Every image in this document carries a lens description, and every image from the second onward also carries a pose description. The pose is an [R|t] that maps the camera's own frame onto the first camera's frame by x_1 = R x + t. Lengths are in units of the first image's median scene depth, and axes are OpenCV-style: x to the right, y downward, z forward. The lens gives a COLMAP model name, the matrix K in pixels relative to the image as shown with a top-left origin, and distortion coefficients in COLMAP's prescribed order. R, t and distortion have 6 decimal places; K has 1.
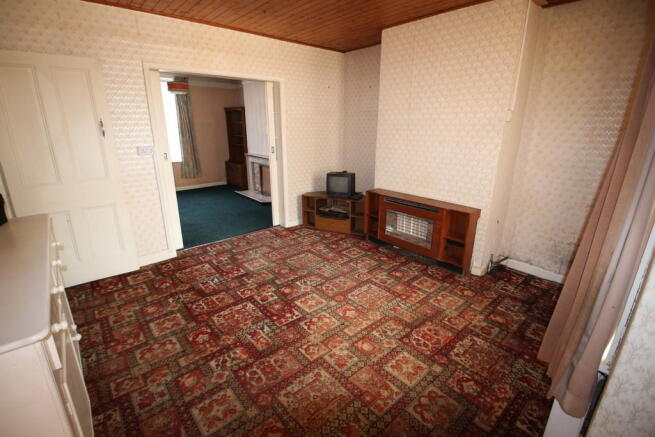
lens RADIAL K [[303.1, 0, 328.1], [0, 303.1, 218.8], [0, 0, 1]] dist [-0.002638, -0.000633]
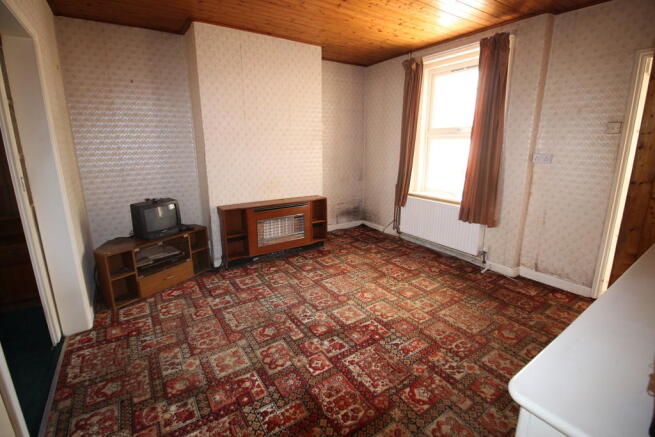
lens RADIAL K [[303.1, 0, 329.8], [0, 303.1, 215.8], [0, 0, 1]] dist [-0.002638, -0.000633]
pose [[0.114664, -0.240158, 0.963938, -0.847872], [0.297083, 0.934221, 0.197415, -0.204016], [-0.947942, 0.263733, 0.178468, 0.752988]]
